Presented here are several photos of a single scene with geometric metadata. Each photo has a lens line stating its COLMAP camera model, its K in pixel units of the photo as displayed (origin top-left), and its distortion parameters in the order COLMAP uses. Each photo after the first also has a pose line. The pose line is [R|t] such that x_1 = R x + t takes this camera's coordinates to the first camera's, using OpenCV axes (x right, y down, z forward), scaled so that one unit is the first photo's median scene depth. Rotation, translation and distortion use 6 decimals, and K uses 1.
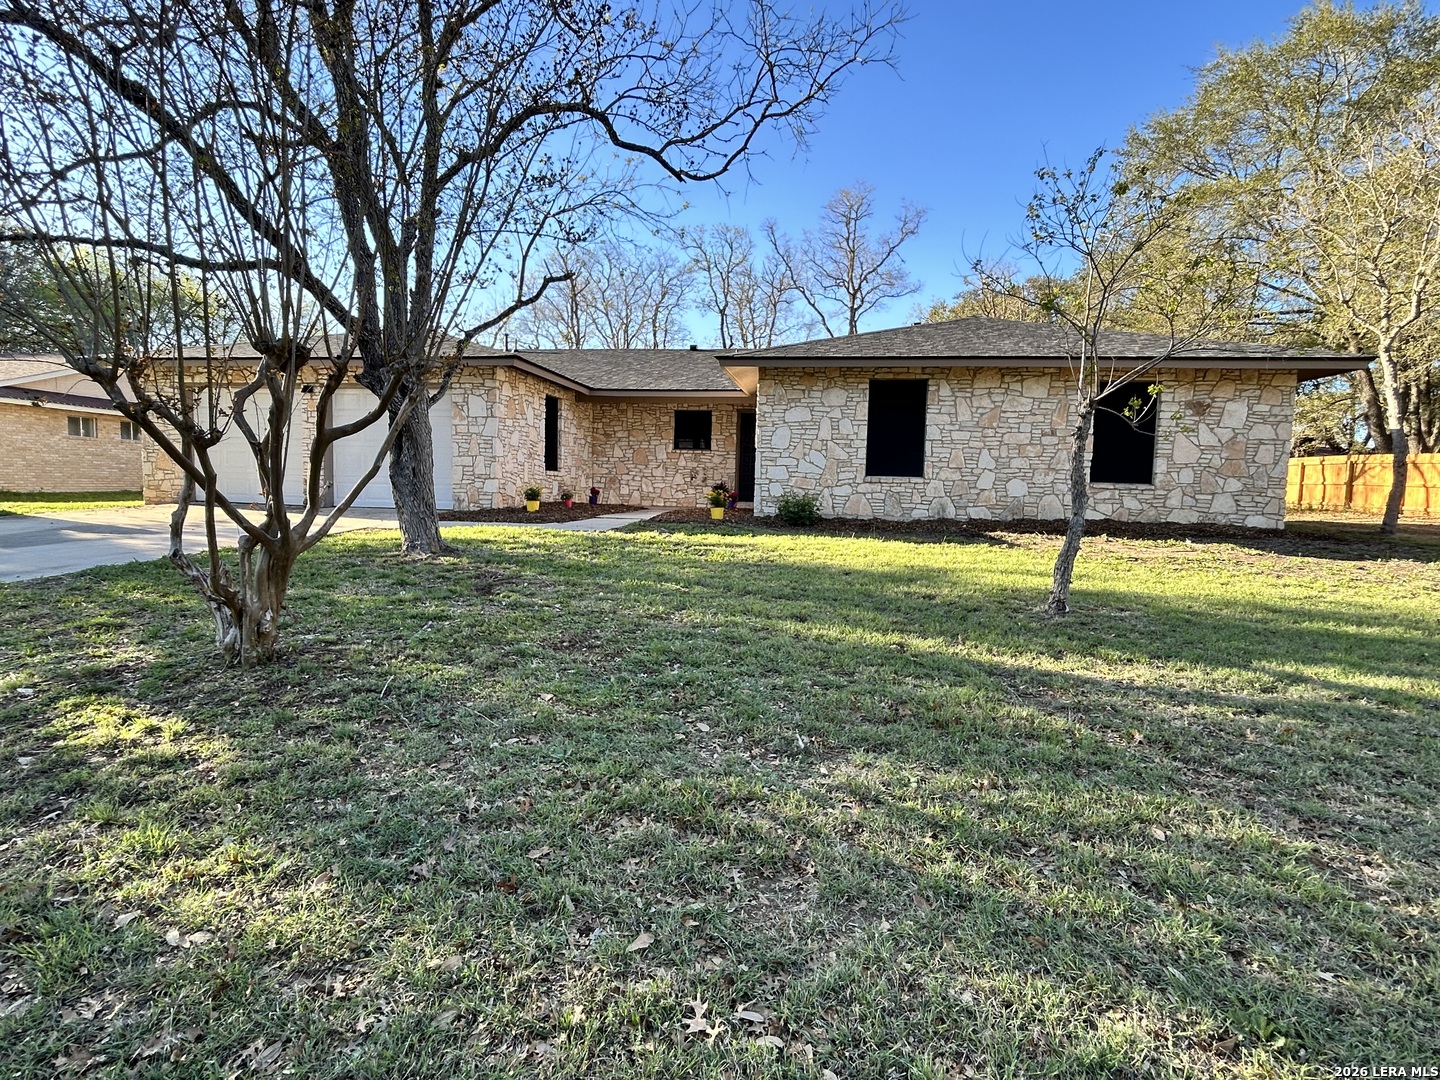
lens RADIAL K [[774.5, 0, 713.0], [0, 774.5, 546.3], [0, 0, 1]] dist [0.001424, -0.001009]
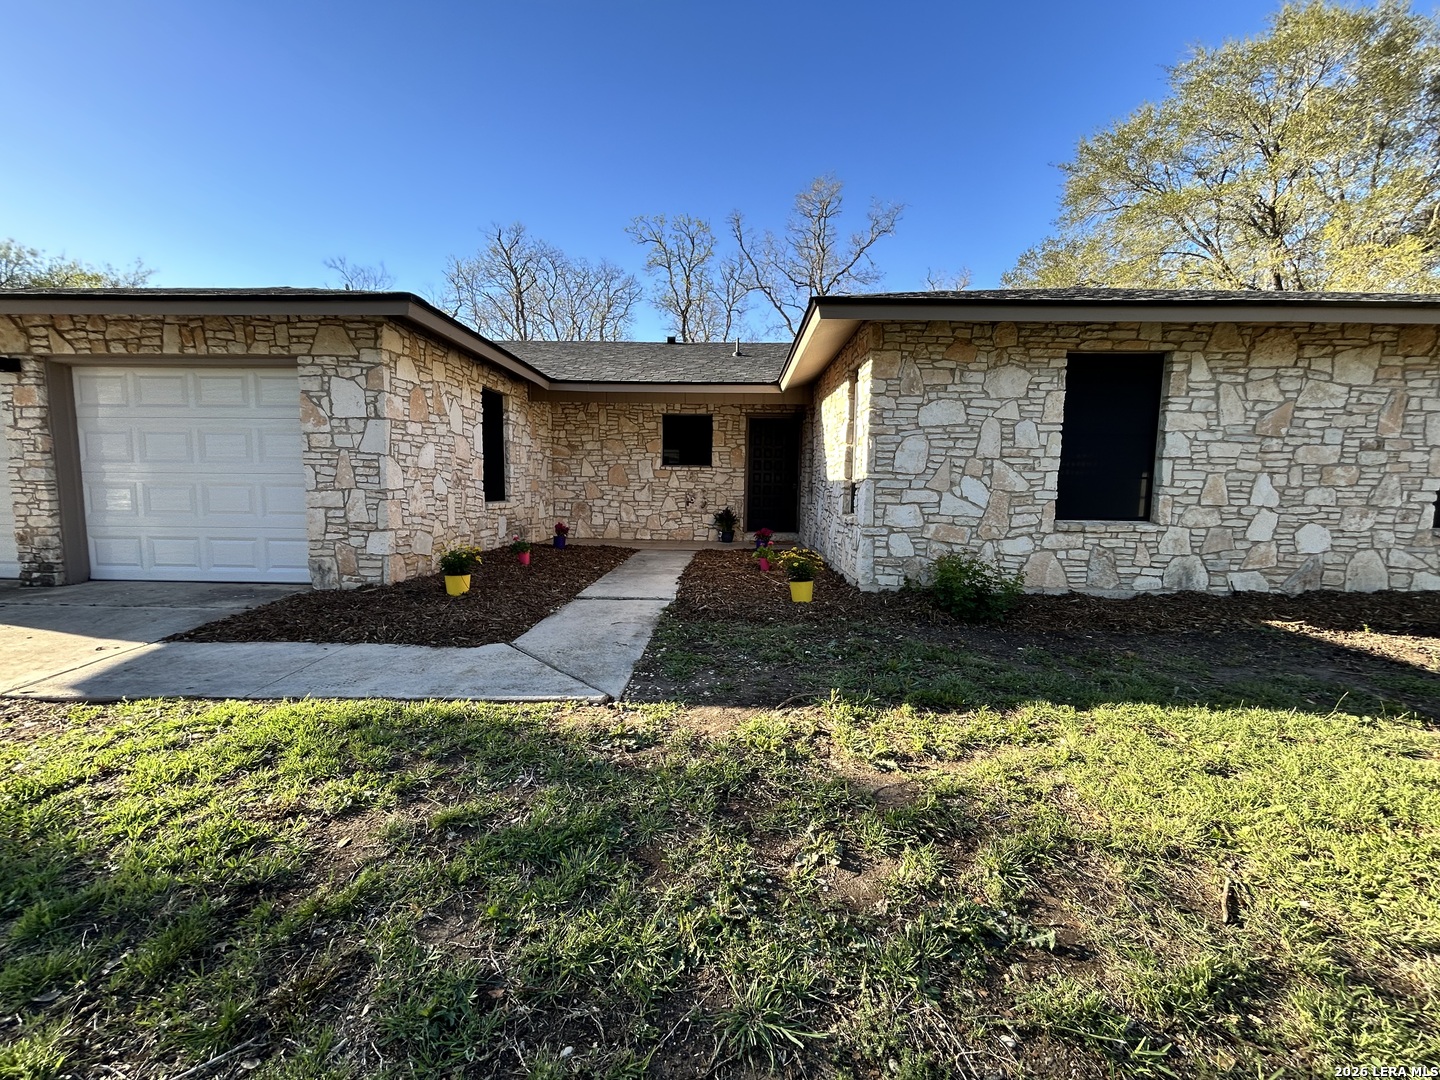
lens RADIAL K [[596.4, 0, 715.9], [0, 596.4, 540.4], [0, 0, 1]] dist [-0.000717, 0.000338]
pose [[0.990597, -0.024821, 0.134541, -0.113574], [0.022164, 0.999529, 0.021211, -0.089648], [-0.135004, -0.018030, 0.990681, 0.584940]]
